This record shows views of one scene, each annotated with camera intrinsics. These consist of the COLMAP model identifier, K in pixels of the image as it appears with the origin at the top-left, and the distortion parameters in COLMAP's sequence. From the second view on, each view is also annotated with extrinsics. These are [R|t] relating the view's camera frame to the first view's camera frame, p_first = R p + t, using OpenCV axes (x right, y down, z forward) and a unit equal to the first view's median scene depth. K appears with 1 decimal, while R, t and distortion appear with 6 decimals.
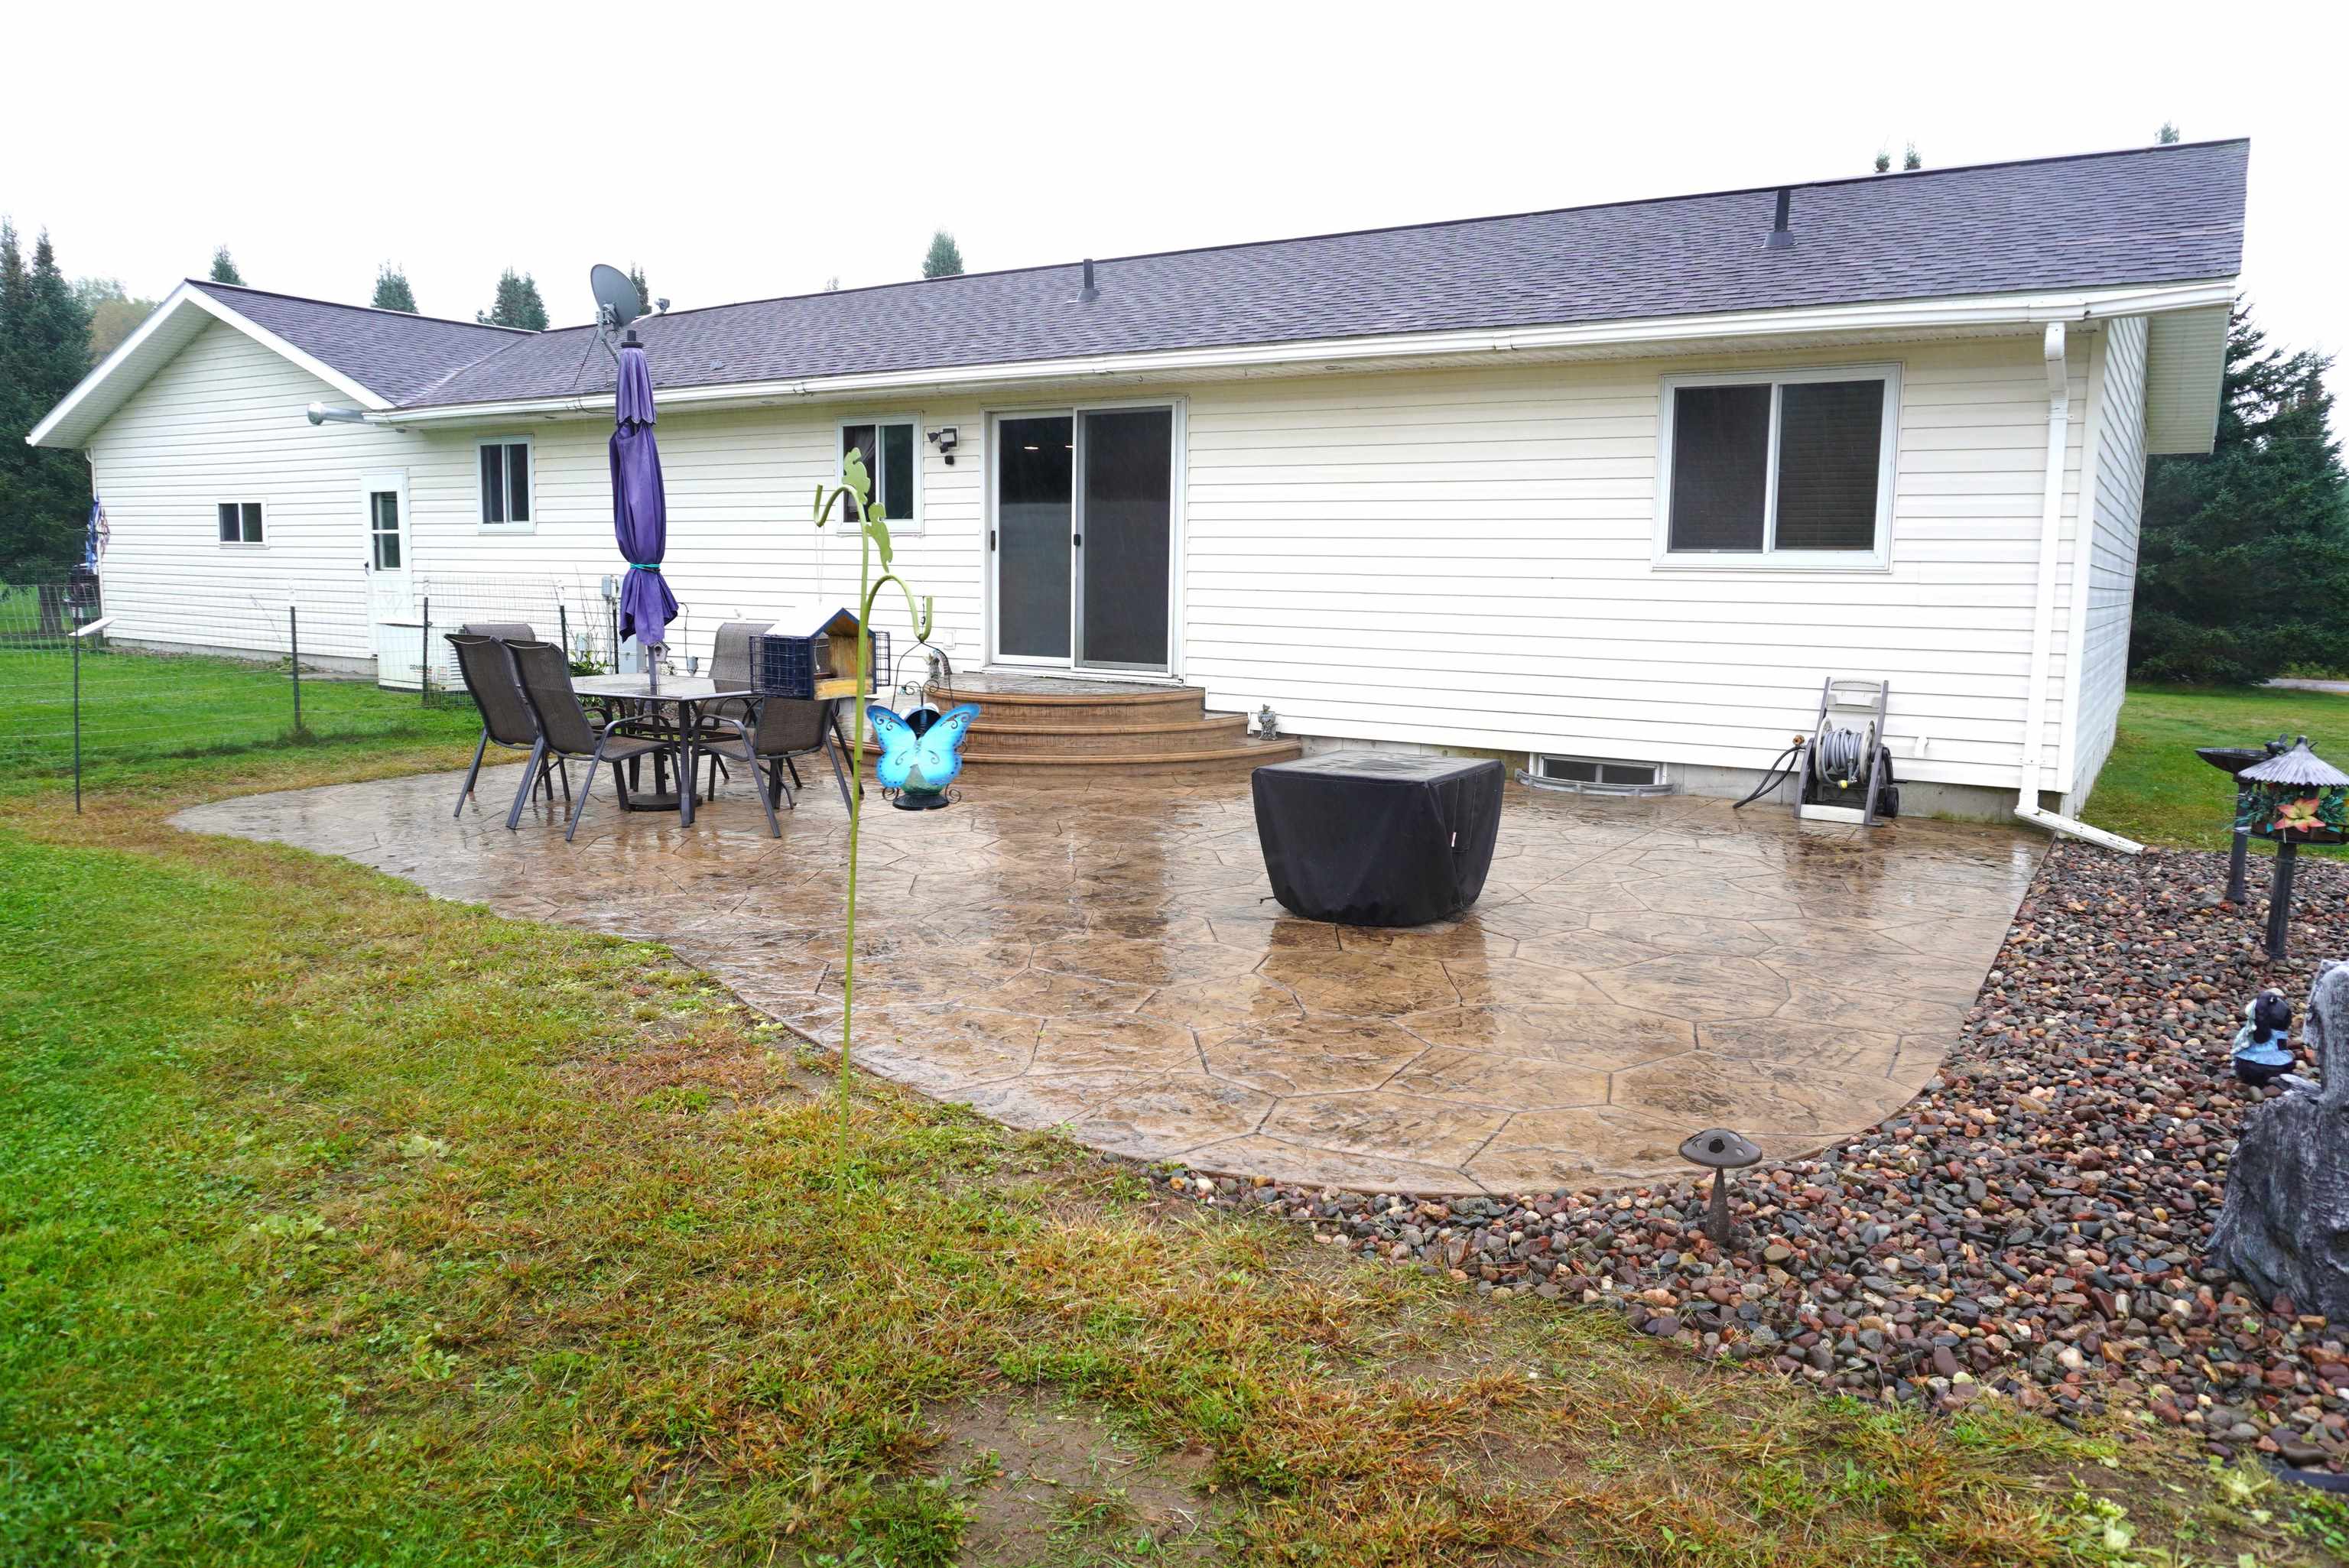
lens RADIAL K [[1619.9, 0, 1169.6], [0, 1619.9, 718.8], [0, 0, 1]] dist [-0.002609, -0.000166]
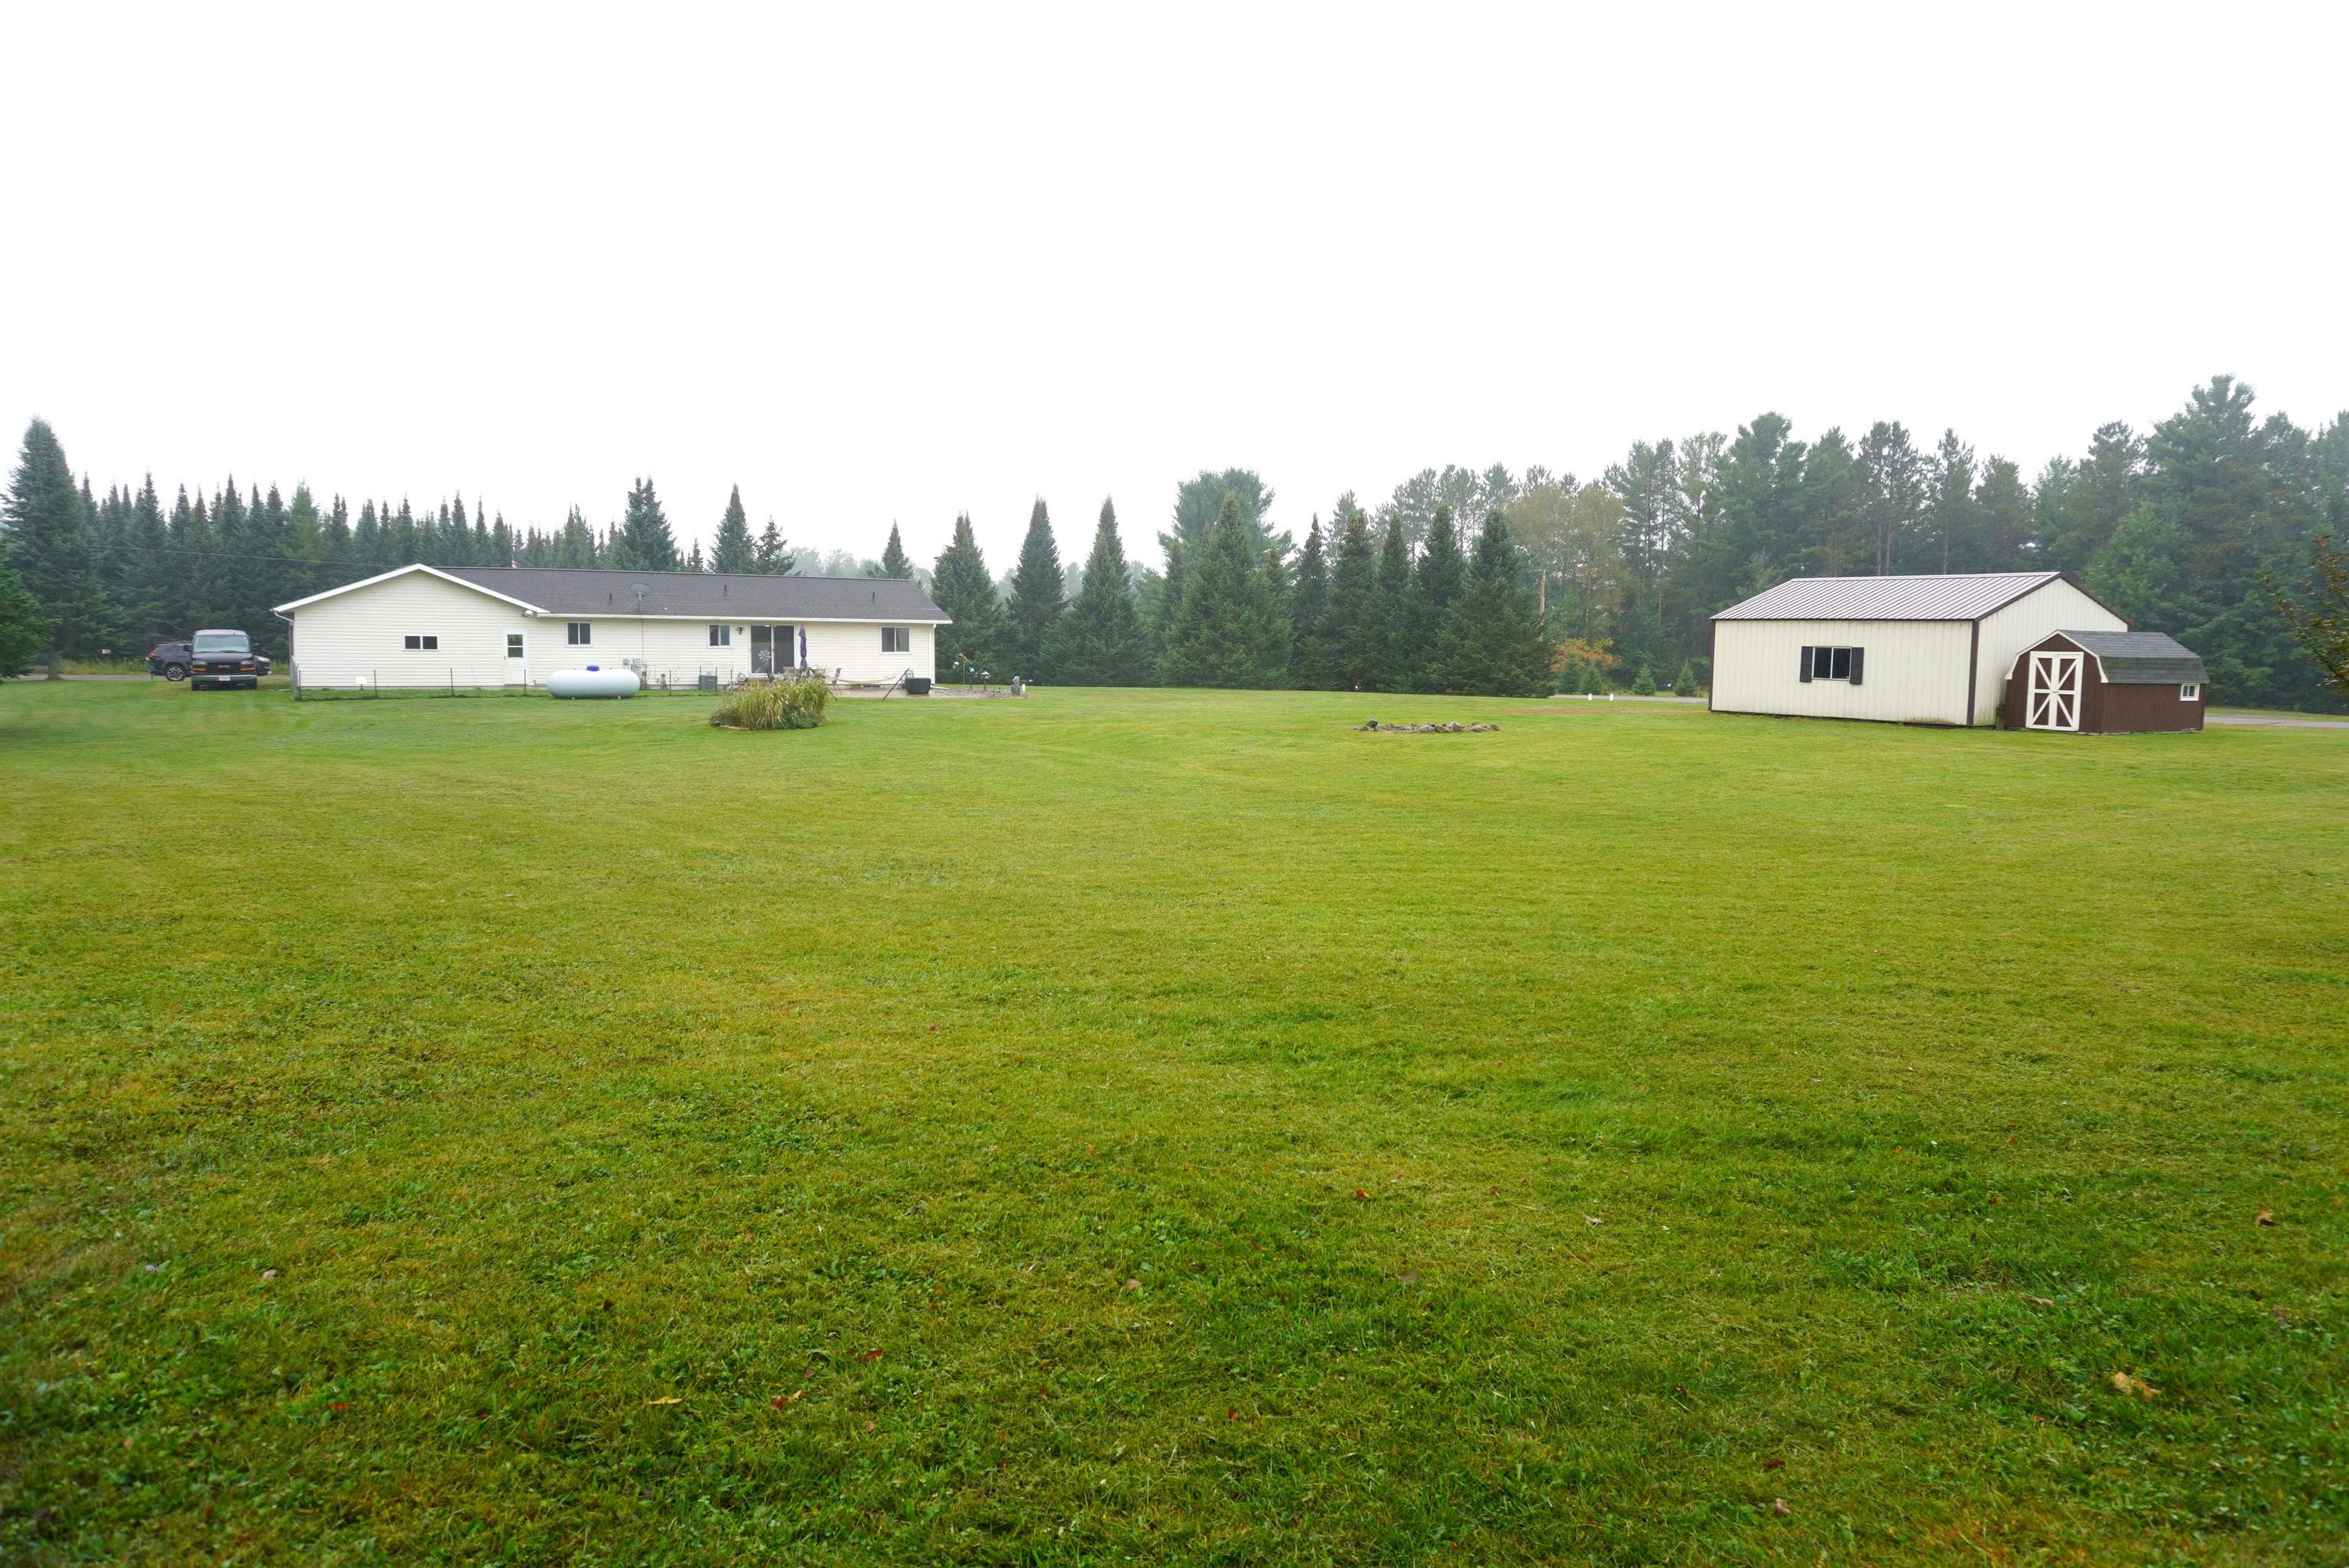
lens RADIAL K [[1557.5, 0, 1185.0], [0, 1557.5, 787.2], [0, 0, 1]] dist [-0.031620, 0.001817]
pose [[0.439115, -0.099505, 0.892904, -3.794811], [0.072111, 0.994545, 0.075369, 0.045380], [-0.895532, 0.031293, 0.443895, -2.279418]]
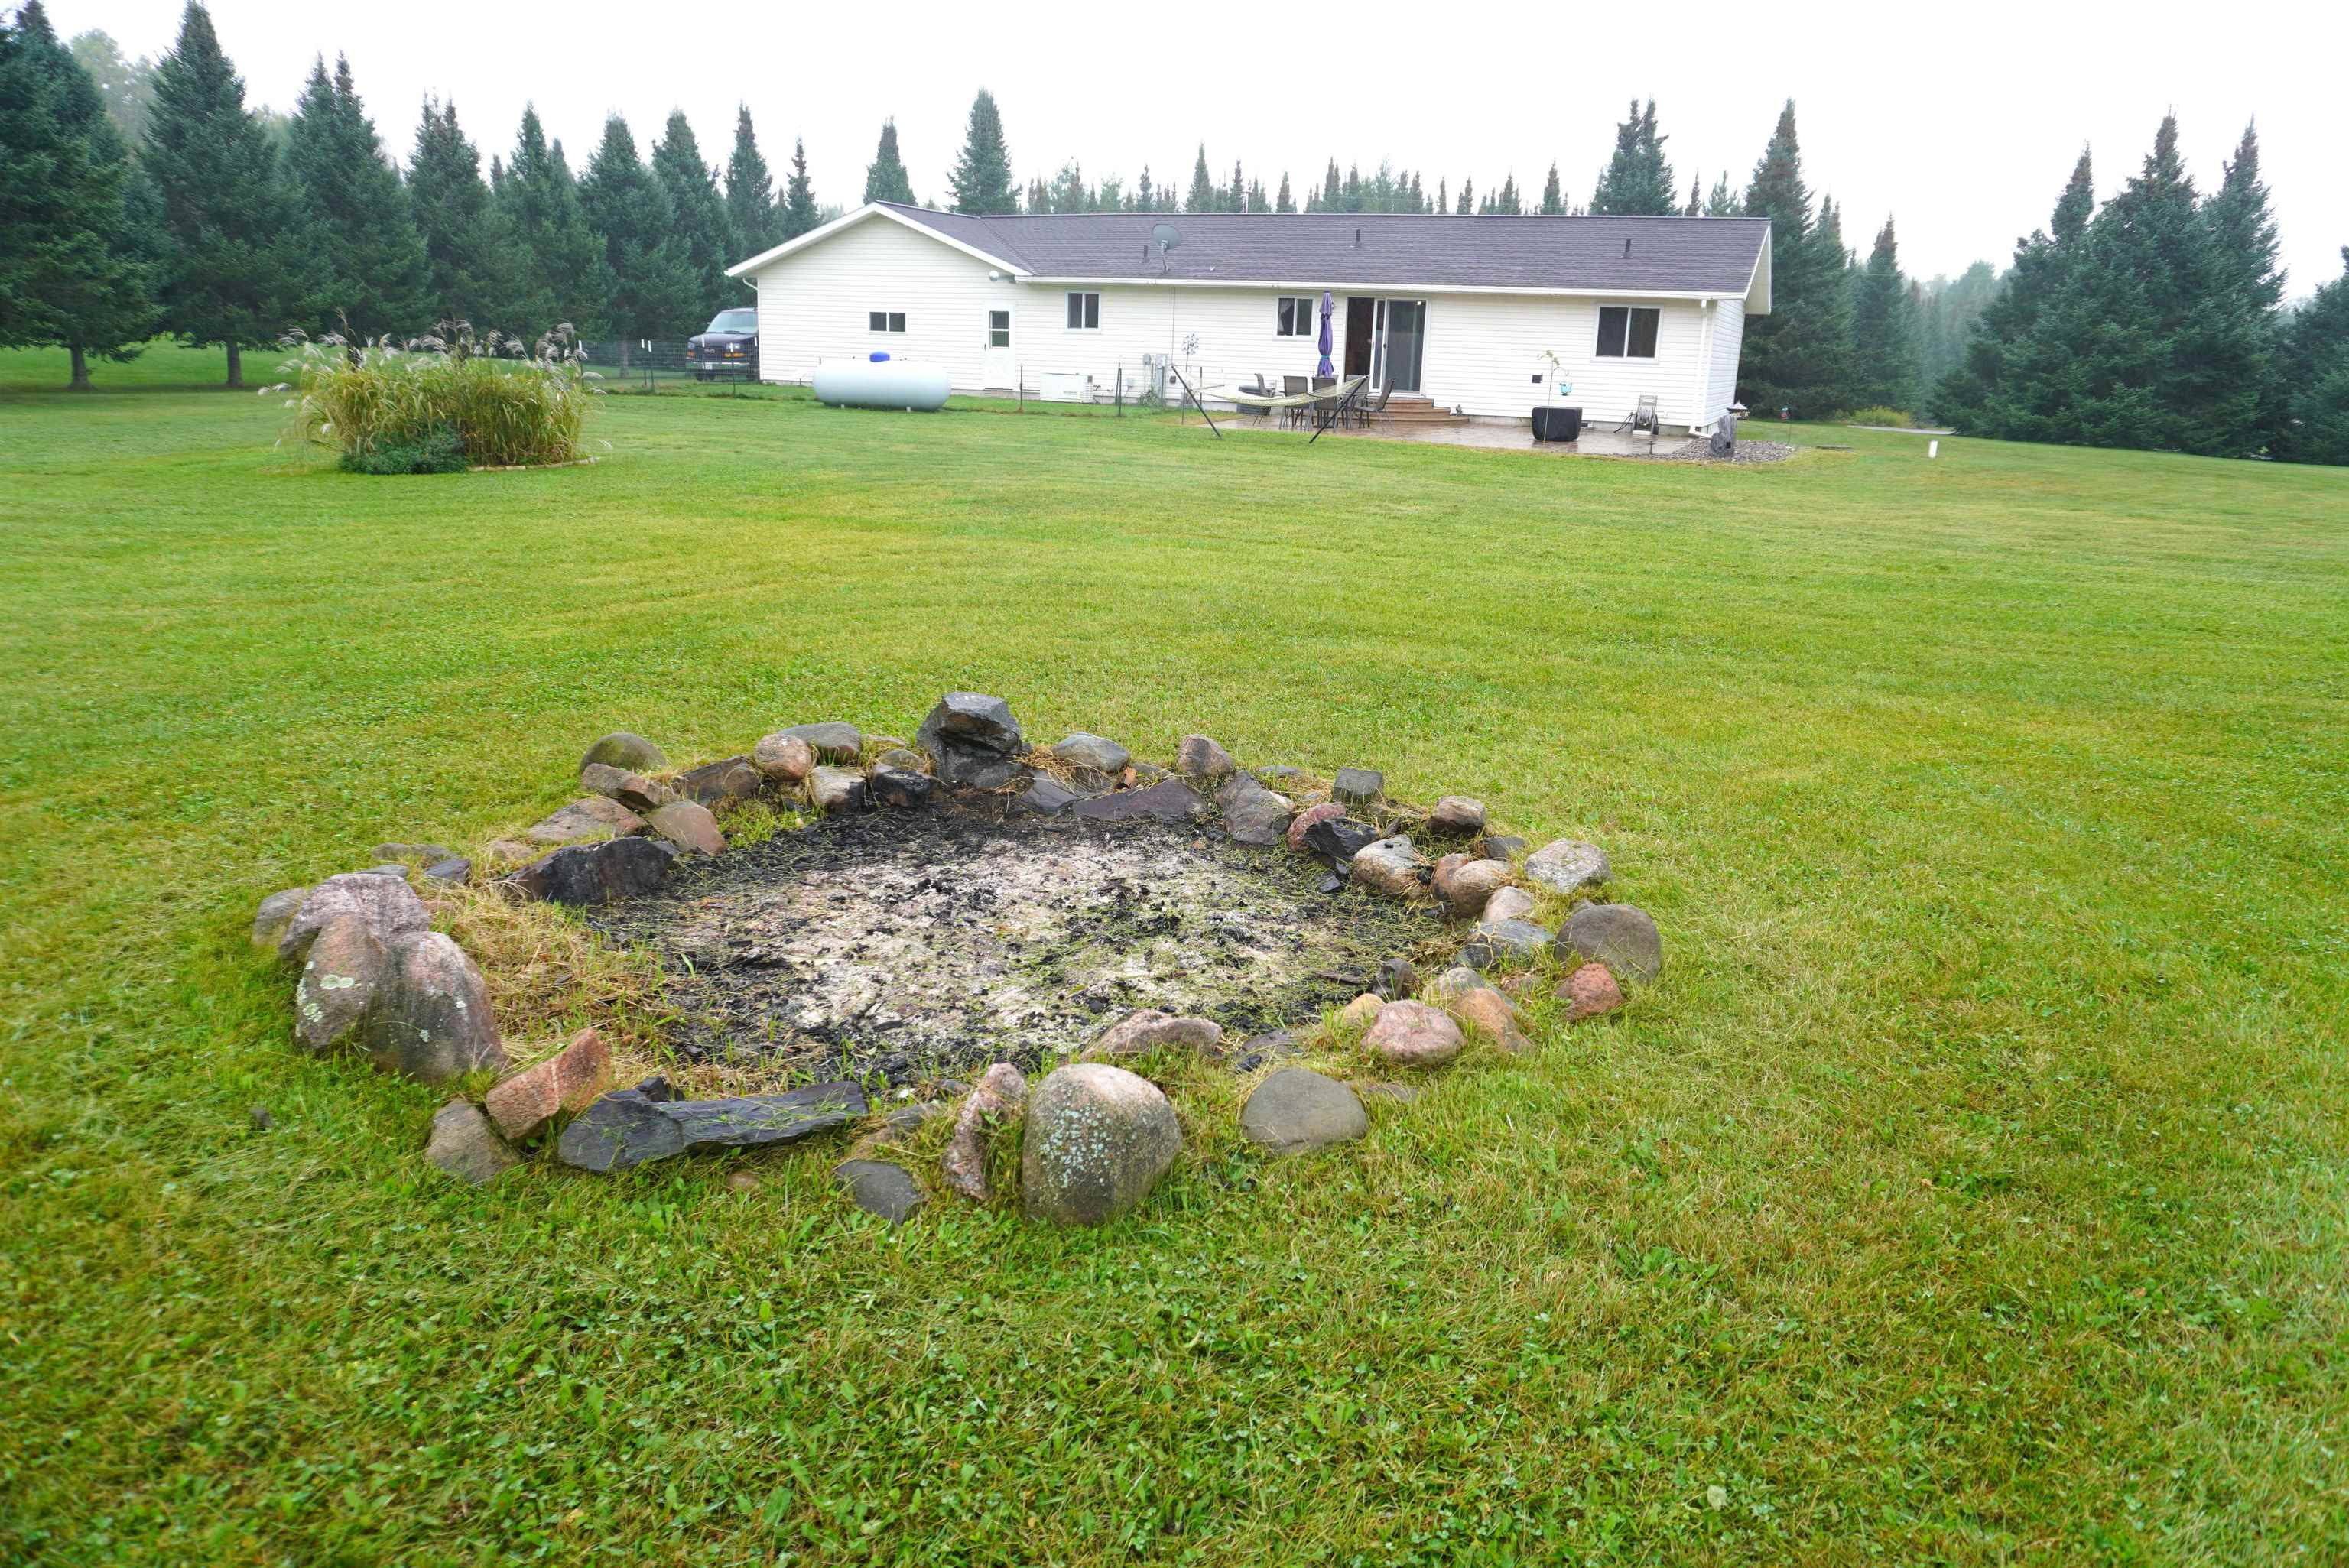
lens RADIAL K [[1632.9, 0, 1176.1], [0, 1632.9, 717.8], [0, 0, 1]] dist [-0.031662, 0.002320]
pose [[0.984063, -0.024760, 0.176087, -0.886899], [-0.000534, 0.989843, 0.142163, 0.121679], [-0.177818, -0.139992, 0.974055, -1.705665]]
